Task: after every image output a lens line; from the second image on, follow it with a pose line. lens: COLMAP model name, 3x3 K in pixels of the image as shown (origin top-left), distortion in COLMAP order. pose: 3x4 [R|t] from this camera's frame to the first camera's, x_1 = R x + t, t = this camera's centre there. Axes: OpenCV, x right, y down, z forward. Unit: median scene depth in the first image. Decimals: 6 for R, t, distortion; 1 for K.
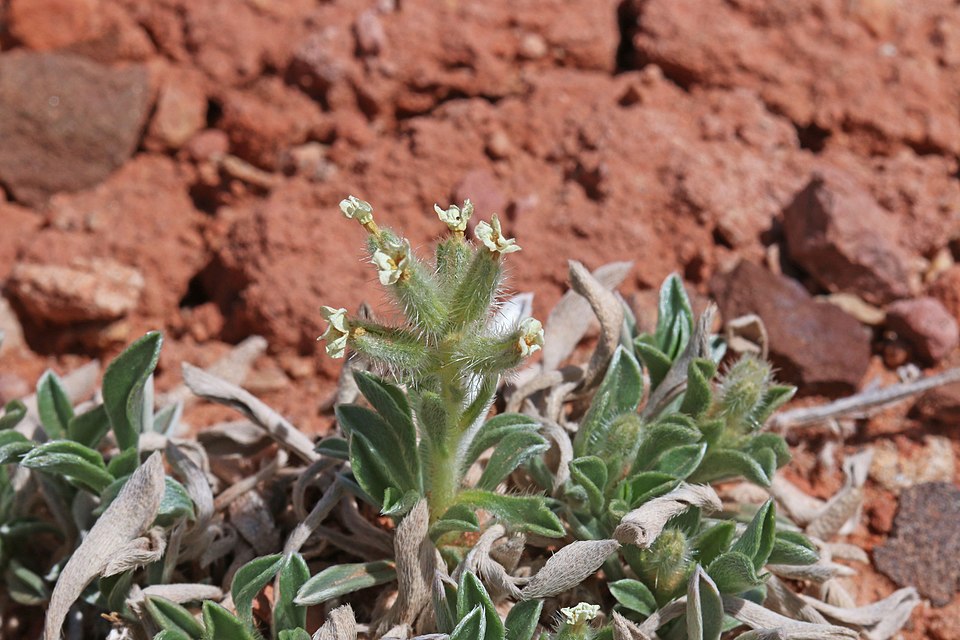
lens RADIAL K [[6599.4, 0, 480.0], [0, 6599.4, 320.0], [0, 0, 1]] dist [0.125798, -25.352478]
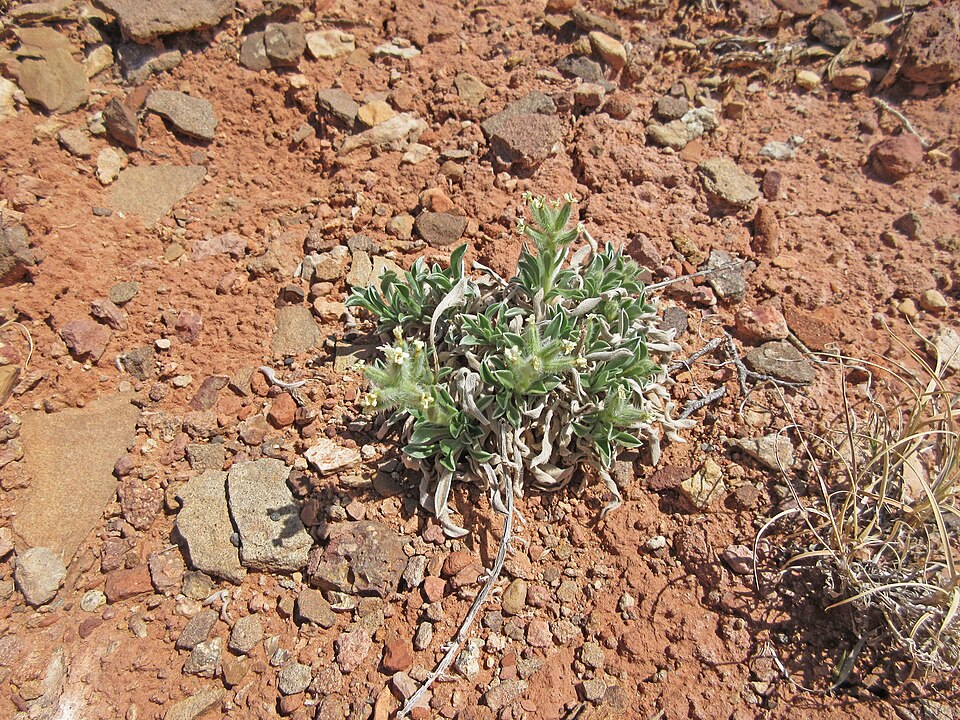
lens RADIAL K [[722.0, 0, 480.0], [0, 722.0, 360.0], [0, 0, 1]] dist [0.008214, 0.000758]
pose [[0.999132, 0.033802, -0.024335, -0.030032], [-0.035855, 0.995336, -0.089557, 0.097800], [0.021194, 0.090352, 0.995684, 0.618479]]
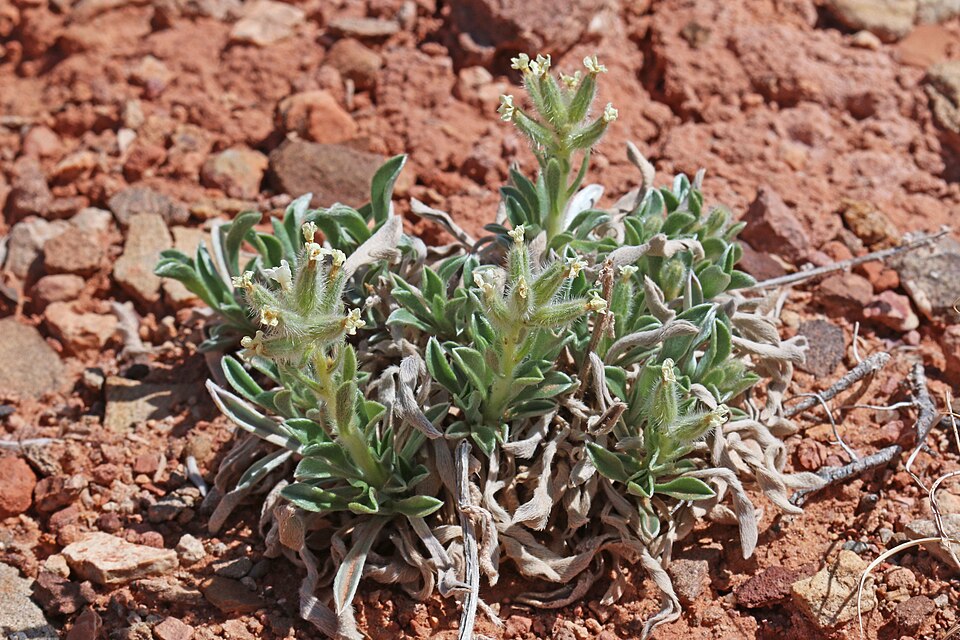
lens RADIAL K [[6347.6, 0, 480.0], [0, 6347.6, 320.0], [0, 0, 1]] dist [-0.171573, -4.407679]
pose [[0.997739, 0.067110, 0.003564, -0.030618], [-0.060764, 0.923508, -0.378735, 0.710613], [-0.028708, 0.377662, 0.925498, -0.620388]]
